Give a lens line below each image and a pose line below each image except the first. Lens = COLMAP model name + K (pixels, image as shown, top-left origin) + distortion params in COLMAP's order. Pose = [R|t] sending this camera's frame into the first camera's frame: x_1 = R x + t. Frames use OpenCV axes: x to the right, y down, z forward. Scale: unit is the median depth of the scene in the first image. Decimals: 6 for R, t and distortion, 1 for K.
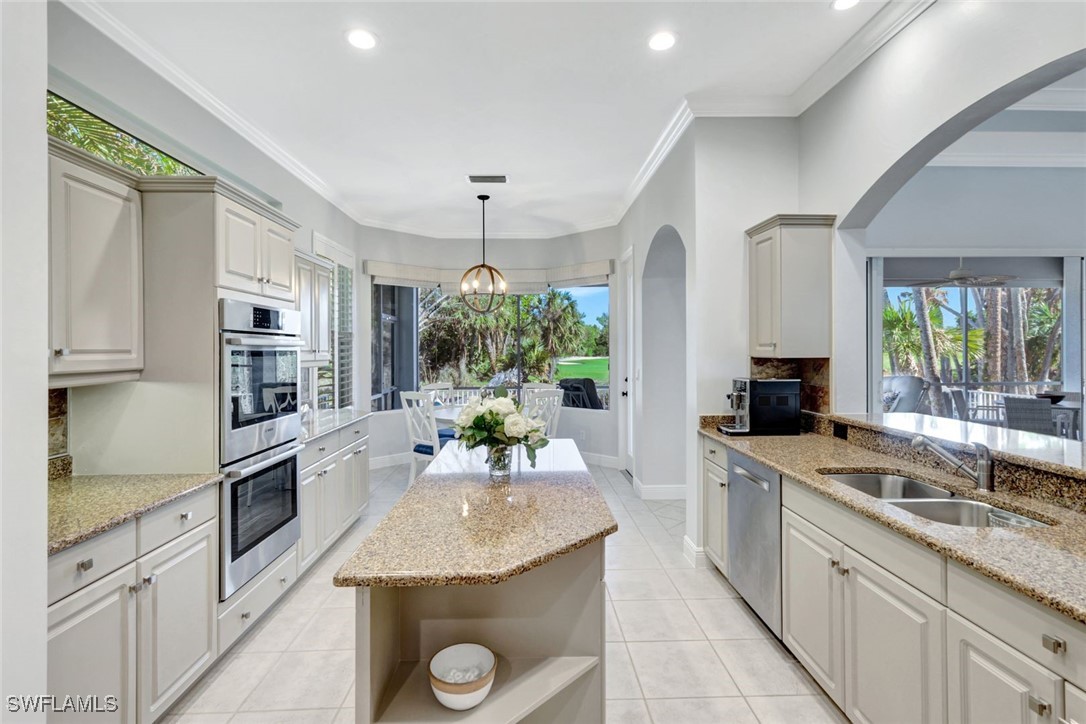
lens RADIAL K [[518.0, 0, 542.2], [0, 518.0, 350.5], [0, 0, 1]] dist [0.001548, 0.000029]
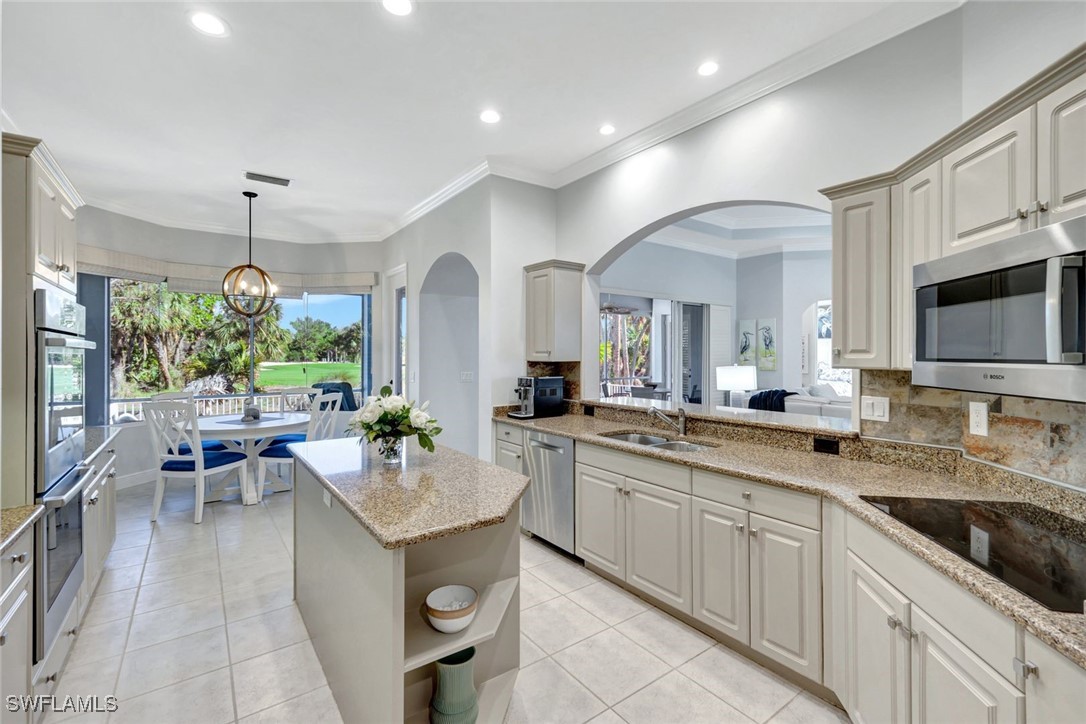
lens RADIAL K [[476.5, 0, 544.3], [0, 476.5, 351.7], [0, 0, 1]] dist [-0.002557, -0.000616]
pose [[0.824075, 0.008926, 0.566411, -0.258458], [-0.003609, 0.999938, -0.010507, 0.001435], [-0.566470, 0.006614, 0.824056, -0.043665]]
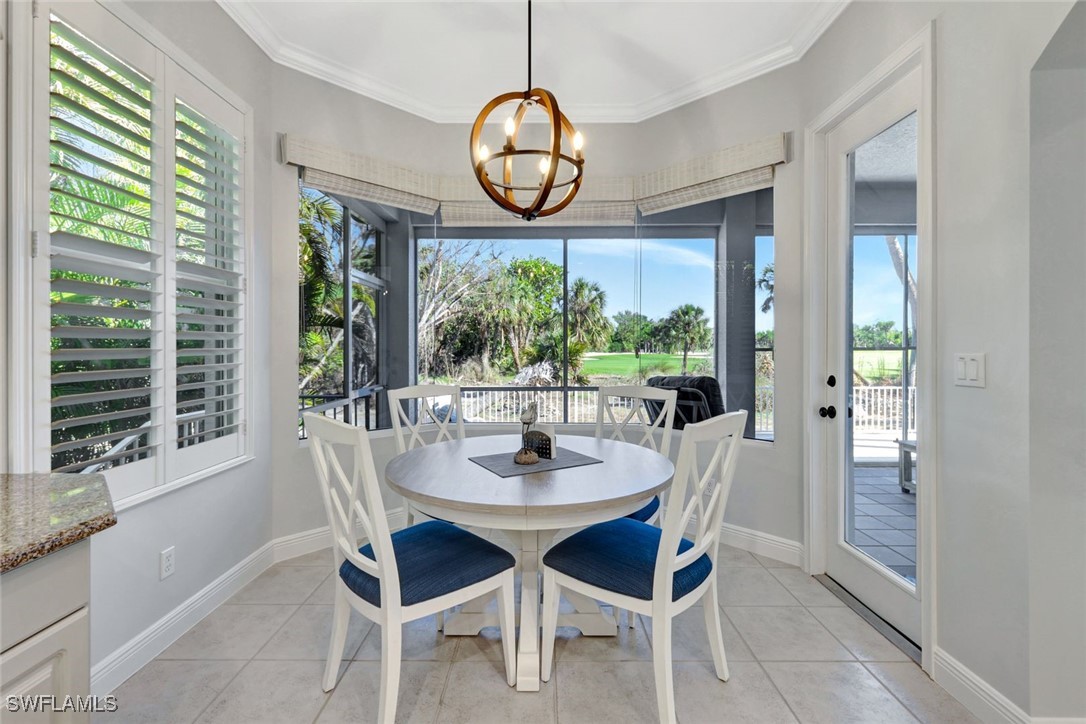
lens RADIAL K [[476.5, 0, 544.3], [0, 476.5, 351.7], [0, 0, 1]] dist [-0.002557, -0.000616]
pose [[0.999509, 0.006415, -0.030666, -0.141640], [-0.006123, 0.999935, 0.009603, 0.047827], [0.030726, -0.009411, 0.999484, 1.004177]]
